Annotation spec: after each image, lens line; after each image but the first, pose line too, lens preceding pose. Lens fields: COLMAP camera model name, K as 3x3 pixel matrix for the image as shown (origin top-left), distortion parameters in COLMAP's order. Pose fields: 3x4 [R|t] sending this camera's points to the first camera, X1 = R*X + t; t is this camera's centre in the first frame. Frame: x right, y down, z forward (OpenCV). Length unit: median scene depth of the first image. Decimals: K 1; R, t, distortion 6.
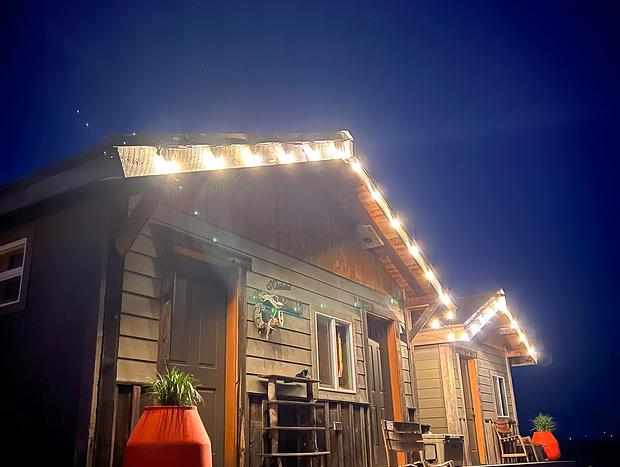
lens RADIAL K [[604.3, 0, 310.0], [0, 604.3, 233.5], [0, 0, 1]] dist [0.029923, -0.011621]
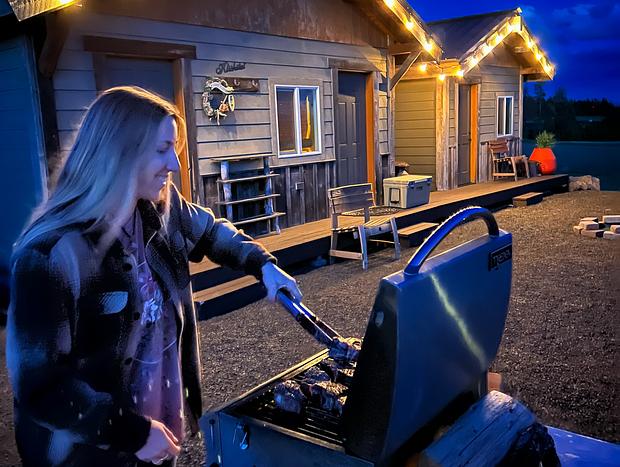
lens RADIAL K [[604.3, 0, 310.0], [0, 604.3, 233.5], [0, 0, 1]] dist [0.029923, -0.011621]
pose [[0.995414, 0.018541, -0.093842, 0.173062], [0.031640, 0.861997, 0.505925, -0.174122], [0.090272, -0.506575, 0.857457, -0.004052]]
